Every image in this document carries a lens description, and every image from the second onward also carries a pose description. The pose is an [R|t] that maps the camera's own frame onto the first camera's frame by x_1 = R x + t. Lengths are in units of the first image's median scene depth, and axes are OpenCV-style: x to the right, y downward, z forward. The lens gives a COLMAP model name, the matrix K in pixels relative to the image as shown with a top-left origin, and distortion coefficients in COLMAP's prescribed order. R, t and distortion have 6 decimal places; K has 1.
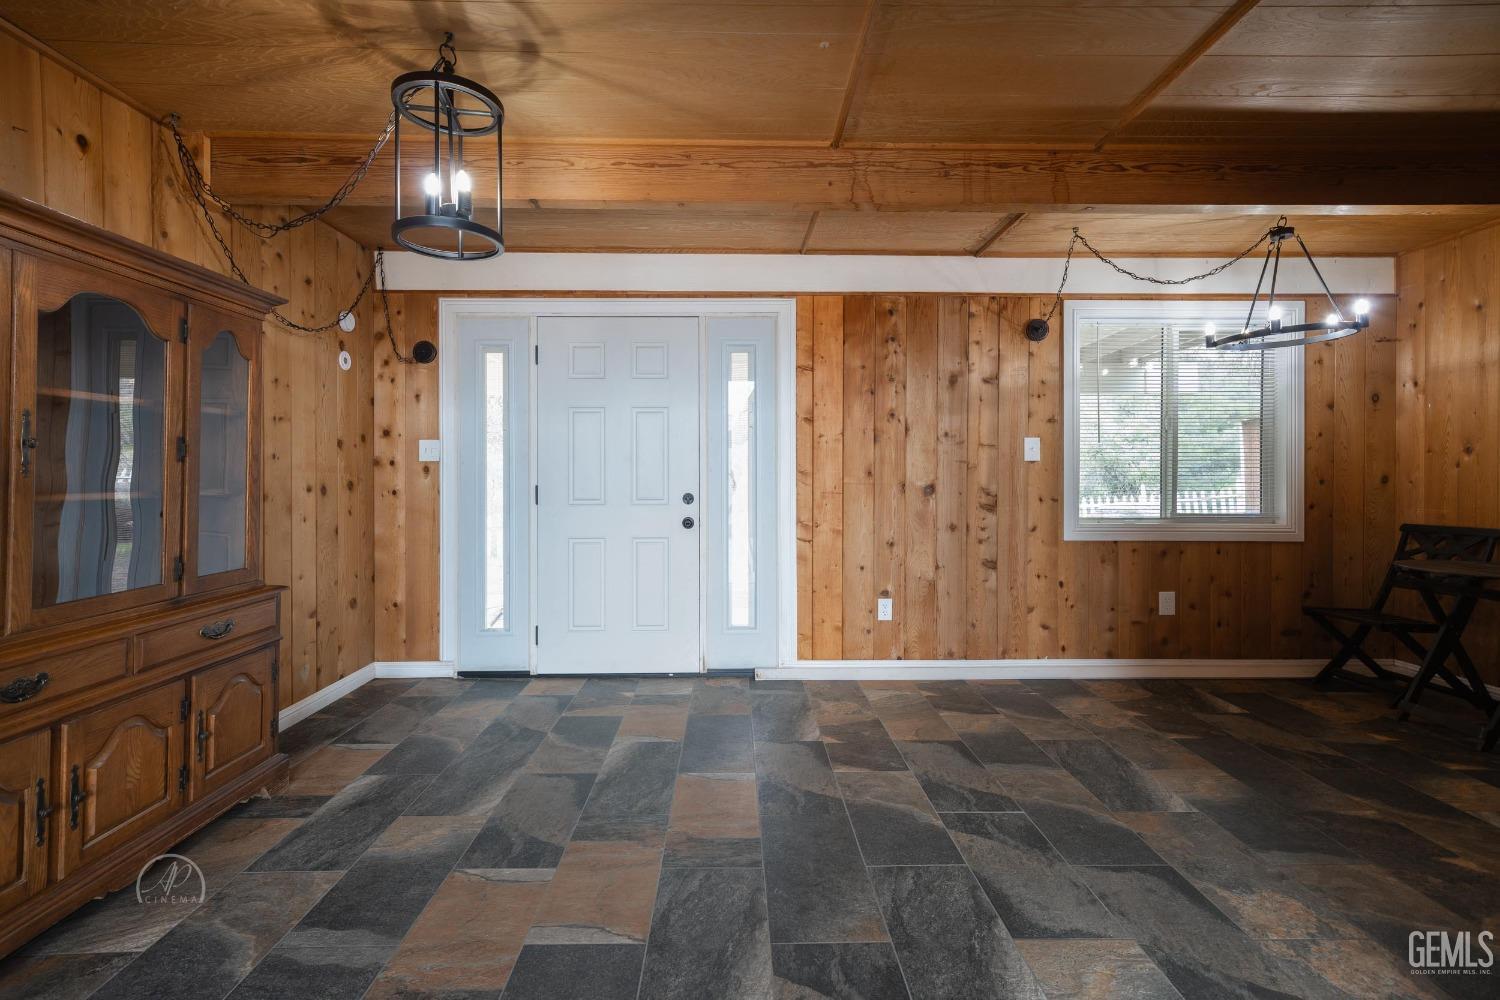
lens RADIAL K [[647.3, 0, 751.3], [0, 647.3, 474.4], [0, 0, 1]] dist [0.000259, 0.000098]
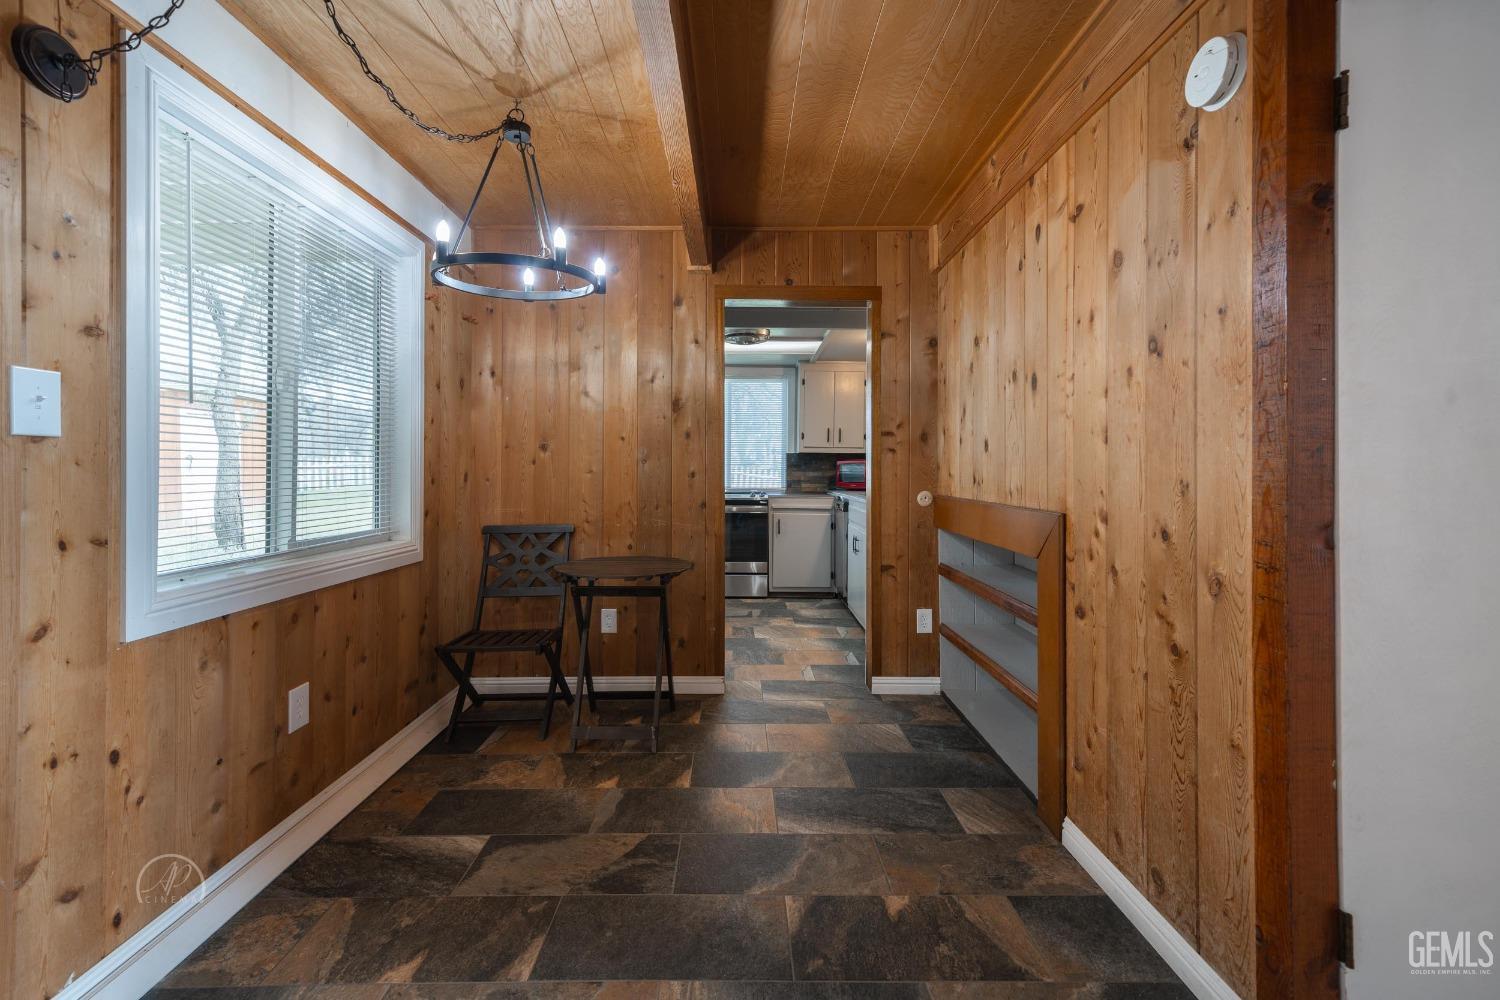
lens RADIAL K [[662.0, 0, 749.2], [0, 662.0, 471.0], [0, 0, 1]] dist [0.009047, 0.000753]
pose [[0.017840, -0.002514, 0.999838, 0.085295], [-0.001640, 0.999995, 0.002544, -0.003611], [-0.999840, -0.001685, 0.017836, 0.614728]]
